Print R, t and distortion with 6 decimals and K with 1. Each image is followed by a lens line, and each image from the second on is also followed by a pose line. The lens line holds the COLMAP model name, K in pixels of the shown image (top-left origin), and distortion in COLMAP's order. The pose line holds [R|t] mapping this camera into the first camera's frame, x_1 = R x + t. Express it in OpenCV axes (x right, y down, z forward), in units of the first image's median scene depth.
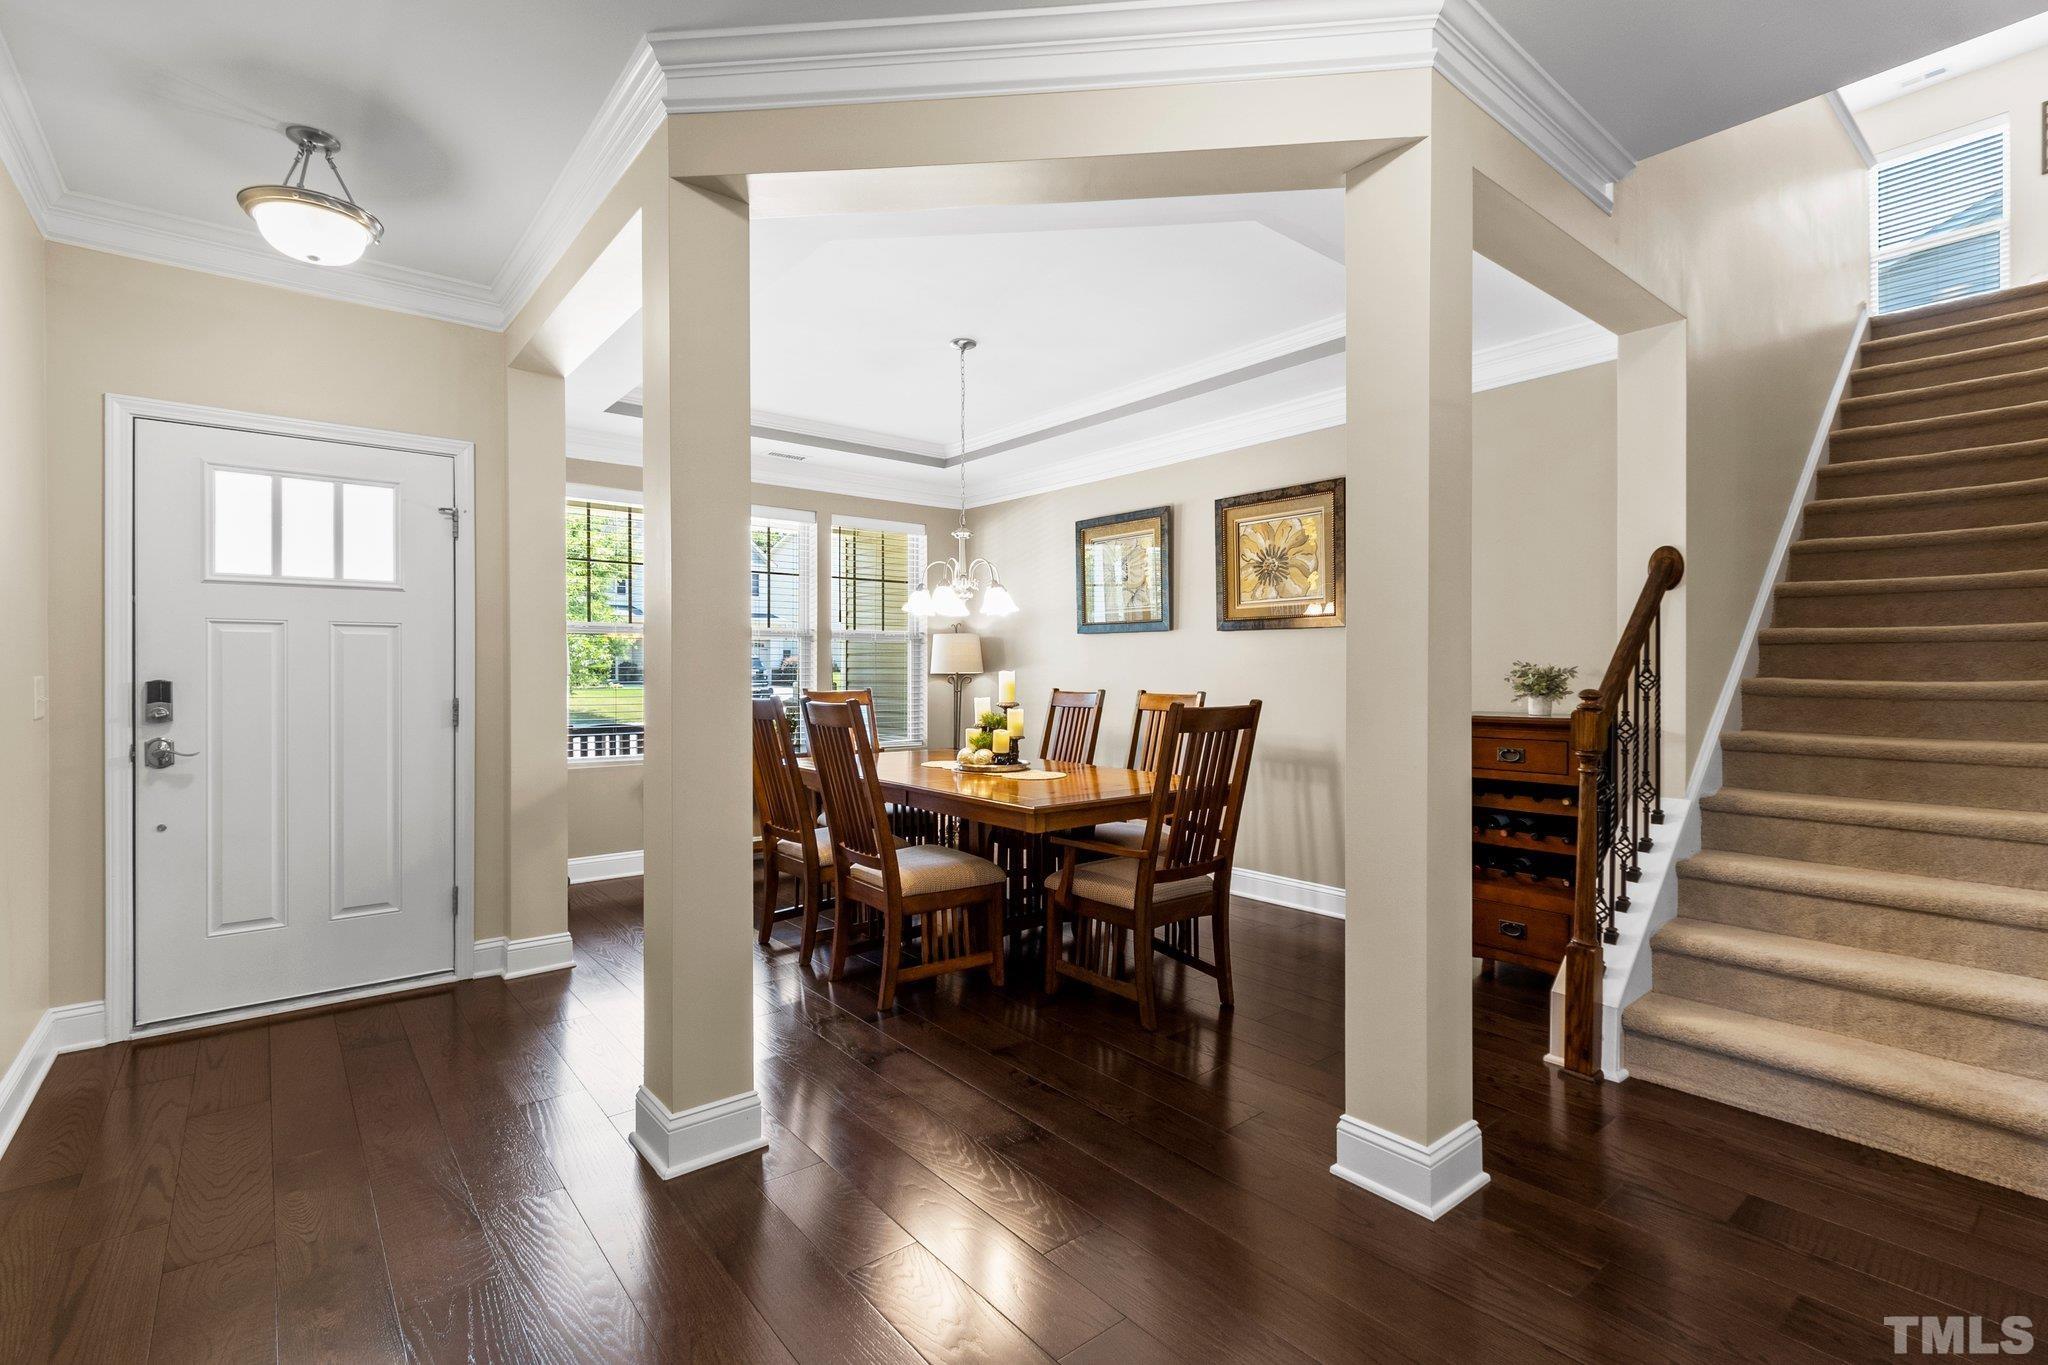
lens RADIAL K [[940.6, 0, 1022.7], [0, 940.6, 676.5], [0, 0, 1]] dist [0.005490, -0.002601]
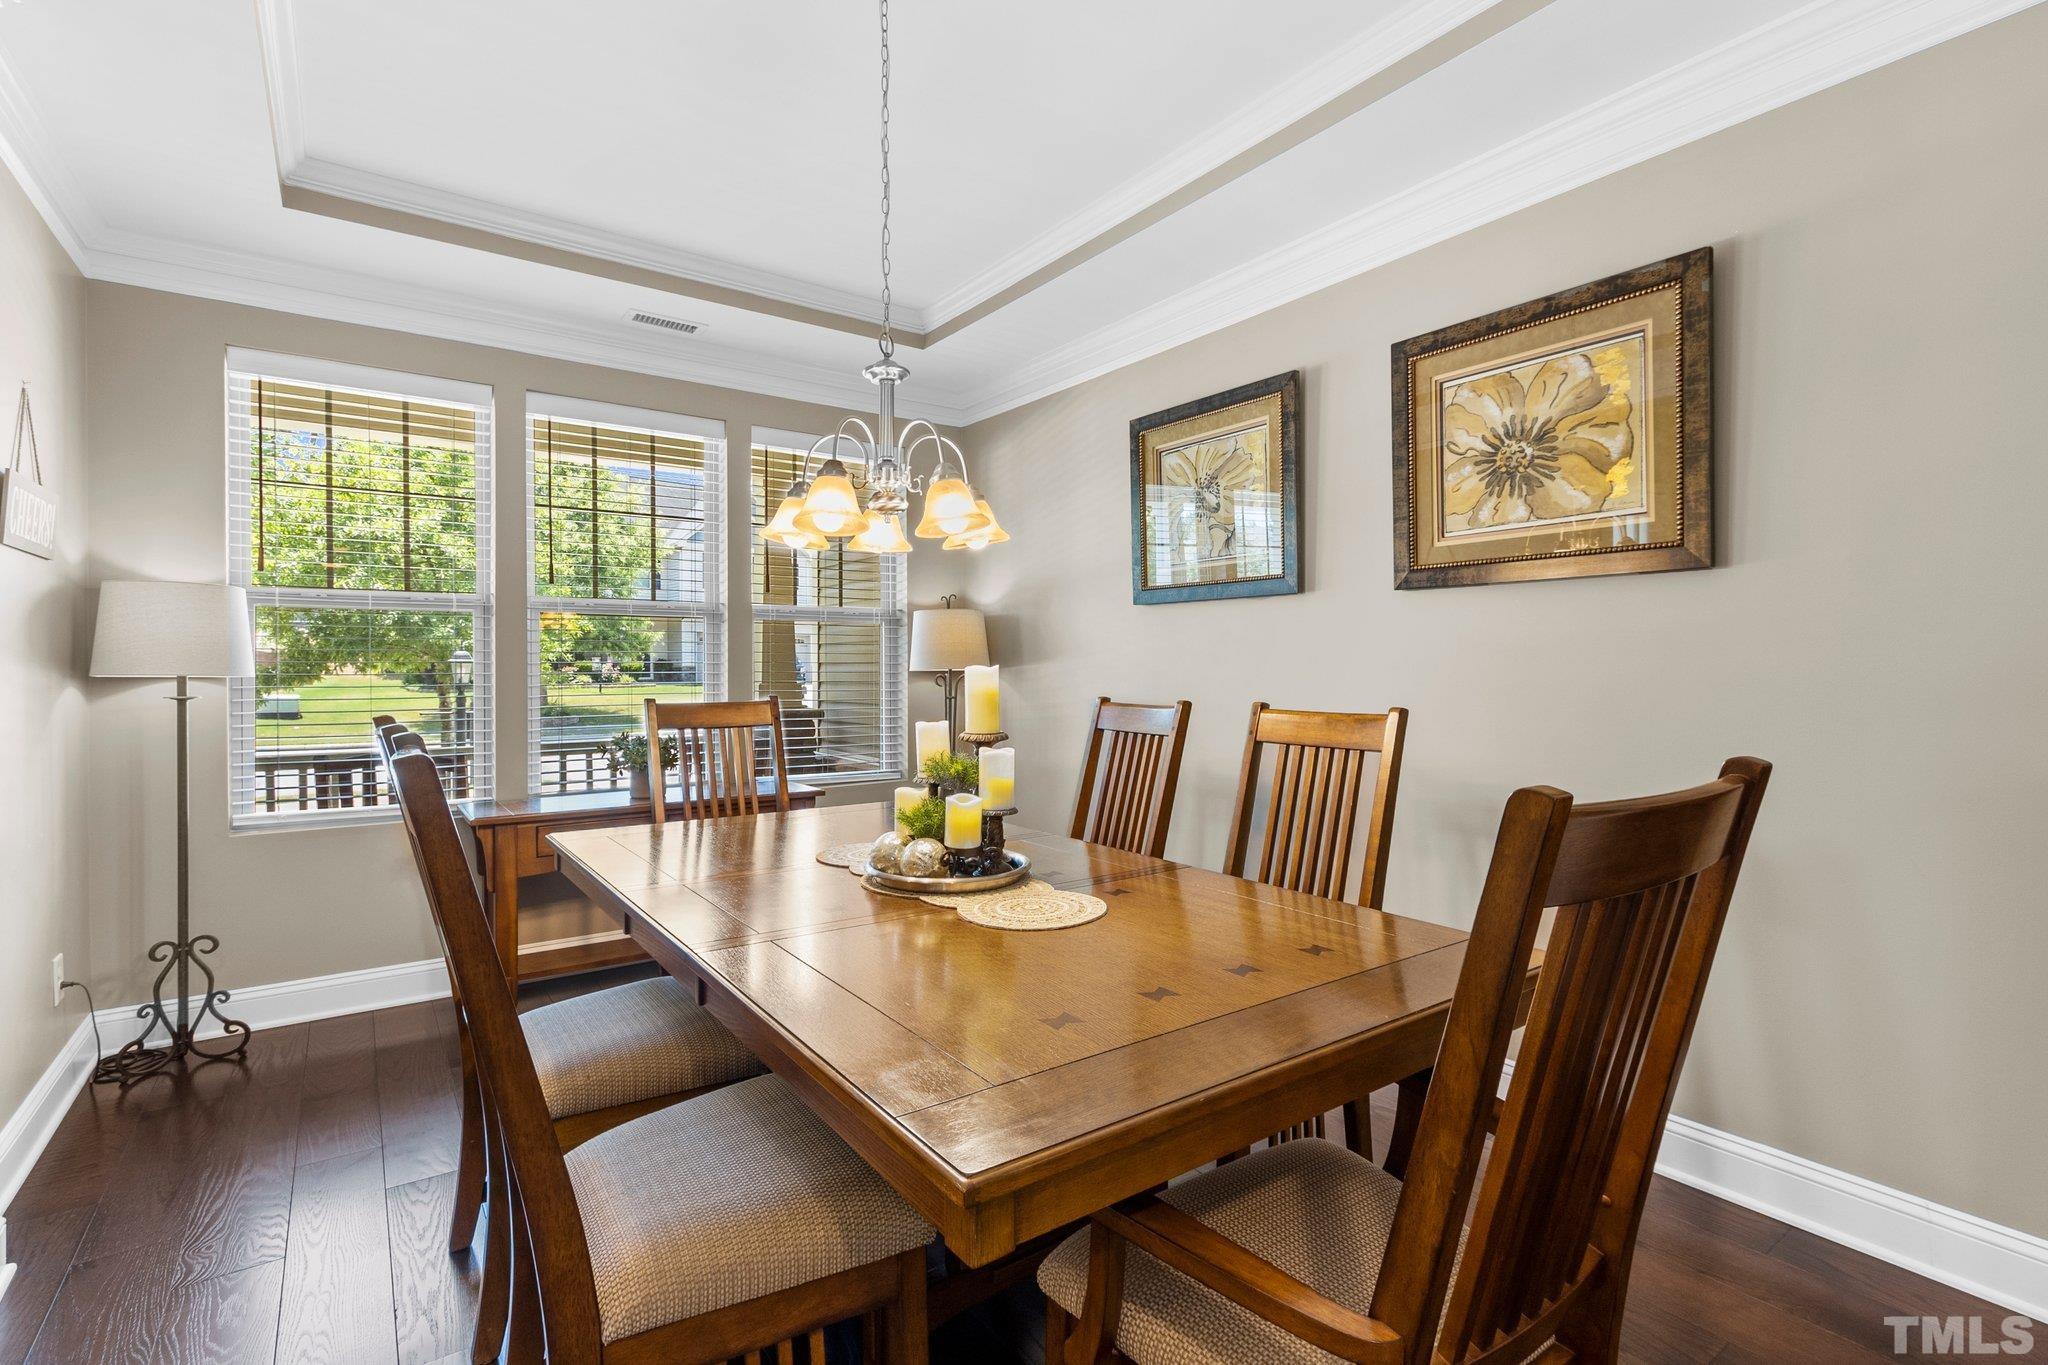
lens RADIAL K [[940.6, 0, 1017.4], [0, 940.6, 673.8], [0, 0, 1]] dist [0.005490, -0.002601]
pose [[0.997801, -0.003531, -0.066179, 0.027950], [0.003586, 0.999993, 0.000707, -0.001843], [0.066177, -0.000943, 0.997807, 0.470073]]
